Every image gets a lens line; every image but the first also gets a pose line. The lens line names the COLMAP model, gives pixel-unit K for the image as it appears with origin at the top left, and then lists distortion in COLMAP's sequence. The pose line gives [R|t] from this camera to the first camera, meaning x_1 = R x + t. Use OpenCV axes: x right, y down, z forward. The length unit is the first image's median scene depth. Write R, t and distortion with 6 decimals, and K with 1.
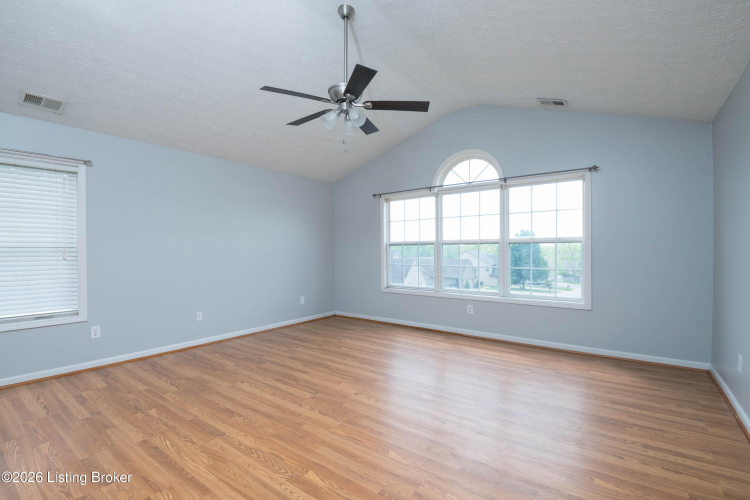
lens RADIAL K [[337.6, 0, 379.1], [0, 337.6, 249.8], [0, 0, 1]] dist [-0.020090, -0.005027]
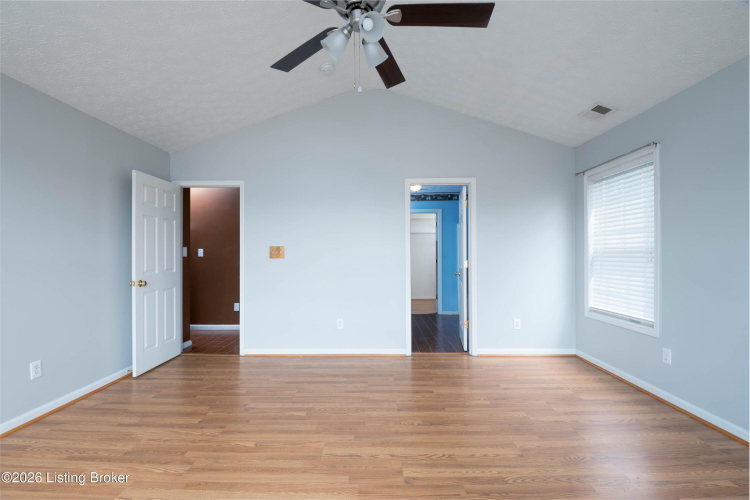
lens RADIAL K [[337.6, 0, 370.3], [0, 337.6, 251.0], [0, 0, 1]] dist [-0.020090, -0.005027]
pose [[-0.825938, 0.009823, -0.563675, 0.162652], [0.014473, 0.999888, -0.003782, -0.012922], [0.563574, -0.011282, -0.825988, 1.049075]]
